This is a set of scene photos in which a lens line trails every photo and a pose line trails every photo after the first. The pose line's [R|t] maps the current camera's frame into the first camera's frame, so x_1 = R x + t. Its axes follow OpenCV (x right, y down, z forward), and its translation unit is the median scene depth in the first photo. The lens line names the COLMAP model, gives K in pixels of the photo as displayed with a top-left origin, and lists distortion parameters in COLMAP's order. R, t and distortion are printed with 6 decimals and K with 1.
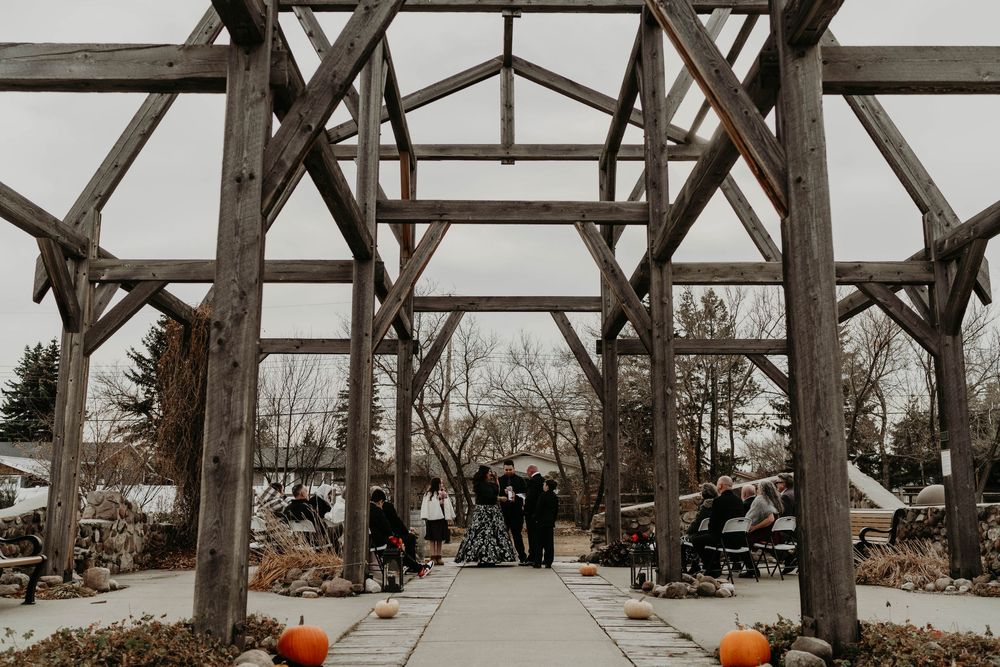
lens RADIAL K [[943.1, 0, 500.0], [0, 943.1, 333.5], [0, 0, 1]] dist [-0.014487, 0.003248]
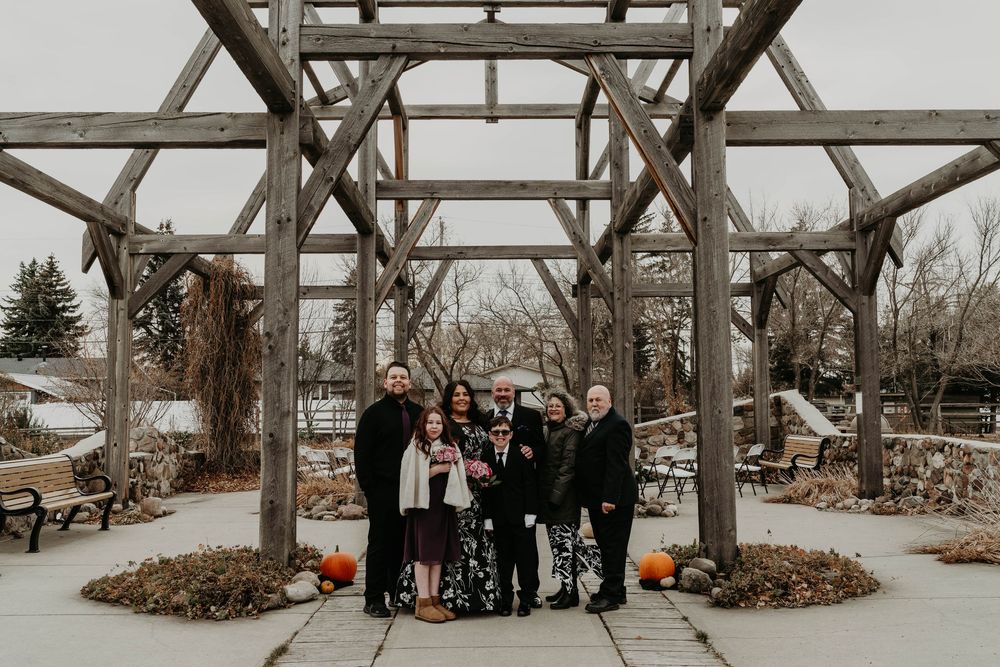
lens RADIAL K [[945.4, 0, 501.8], [0, 945.4, 330.7], [0, 0, 1]] dist [-0.014671, -0.010026]
pose [[0.999907, -0.008537, 0.010595, 0.009104], [0.007440, 0.995004, 0.099560, -0.072666], [-0.011392, -0.099472, 0.994975, -0.168508]]
